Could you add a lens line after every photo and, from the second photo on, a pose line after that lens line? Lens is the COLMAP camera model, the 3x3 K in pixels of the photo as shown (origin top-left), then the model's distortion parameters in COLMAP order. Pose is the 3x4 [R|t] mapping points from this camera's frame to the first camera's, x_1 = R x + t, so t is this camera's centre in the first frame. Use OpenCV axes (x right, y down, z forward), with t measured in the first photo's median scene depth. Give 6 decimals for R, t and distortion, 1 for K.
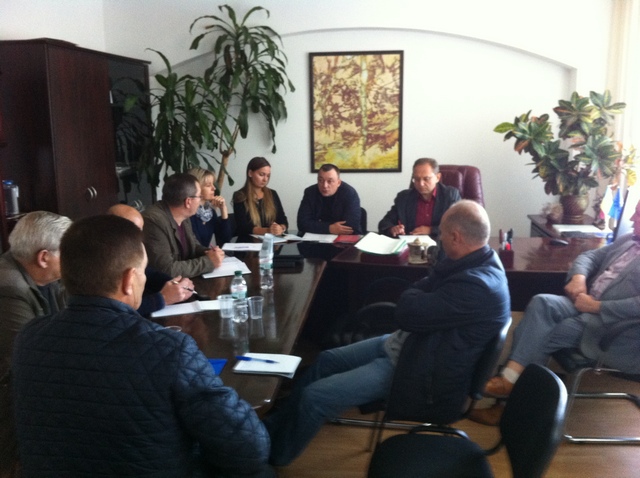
lens RADIAL K [[649.3, 0, 321.9], [0, 649.3, 239.8], [0, 0, 1]] dist [-0.015838, 0.000000]
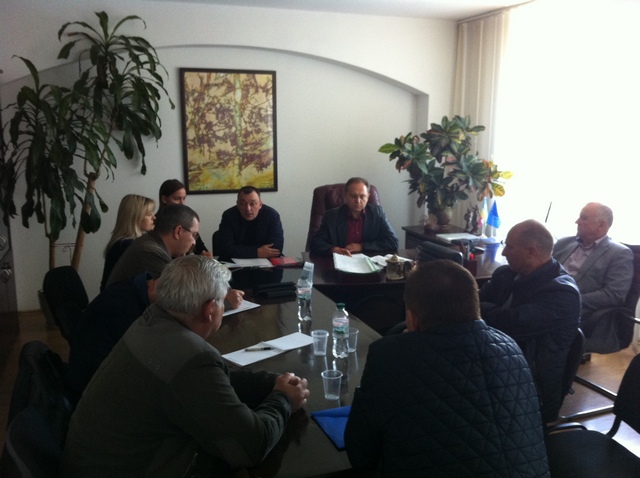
lens RADIAL K [[649.3, 0, 321.6], [0, 649.3, 237.9], [0, 0, 1]] dist [-0.015838, 0.000000]
pose [[0.896004, -0.061080, 0.439826, -0.277860], [0.071284, 0.997434, -0.006700, -0.021195], [-0.438288, 0.037356, 0.898058, 0.072014]]
